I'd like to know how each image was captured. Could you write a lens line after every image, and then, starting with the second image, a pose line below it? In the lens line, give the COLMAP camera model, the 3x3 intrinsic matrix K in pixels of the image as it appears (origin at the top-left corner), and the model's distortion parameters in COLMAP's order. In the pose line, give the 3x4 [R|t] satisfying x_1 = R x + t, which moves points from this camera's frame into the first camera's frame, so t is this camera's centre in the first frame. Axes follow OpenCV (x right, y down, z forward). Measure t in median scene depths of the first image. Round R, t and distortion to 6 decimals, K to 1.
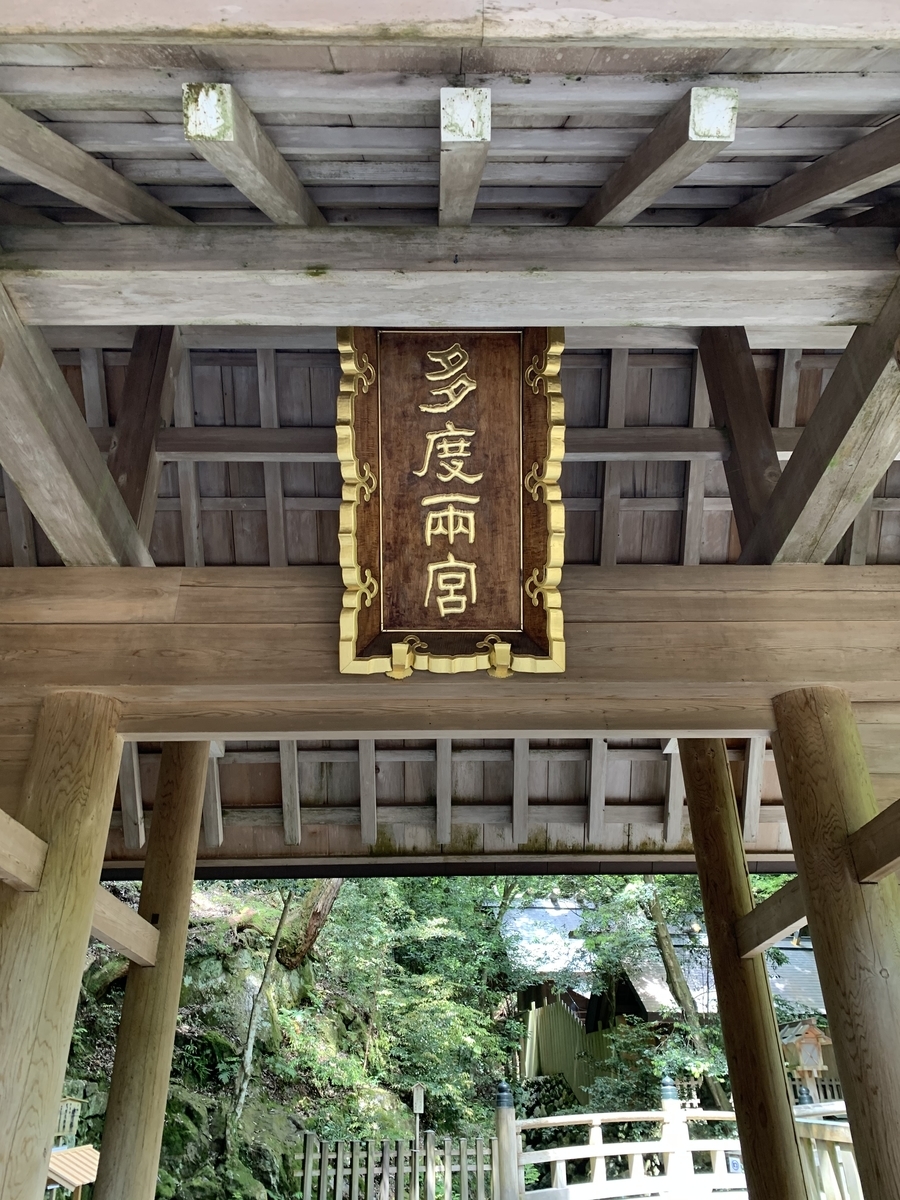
lens RADIAL K [[903.1, 0, 449.9], [0, 903.1, 597.8], [0, 0, 1]] dist [-0.002216, -0.003017]
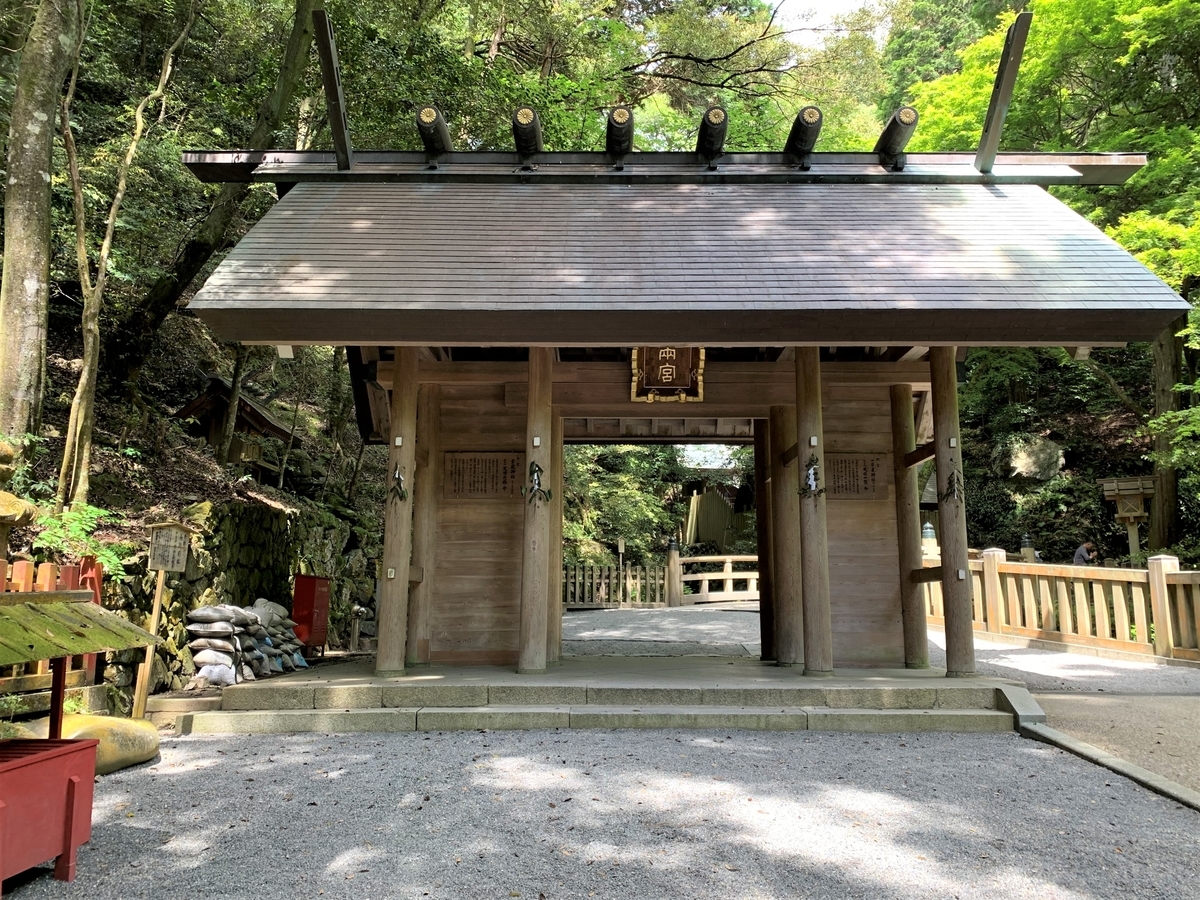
lens RADIAL K [[903.1, 0, 600.1], [0, 903.1, 449.3], [0, 0, 1]] dist [-0.002216, -0.003017]
pose [[0.999685, 0.010978, -0.022556, -0.034751], [-0.001858, 0.929094, 0.369839, -0.204862], [0.025017, -0.369681, 0.928822, -0.440435]]
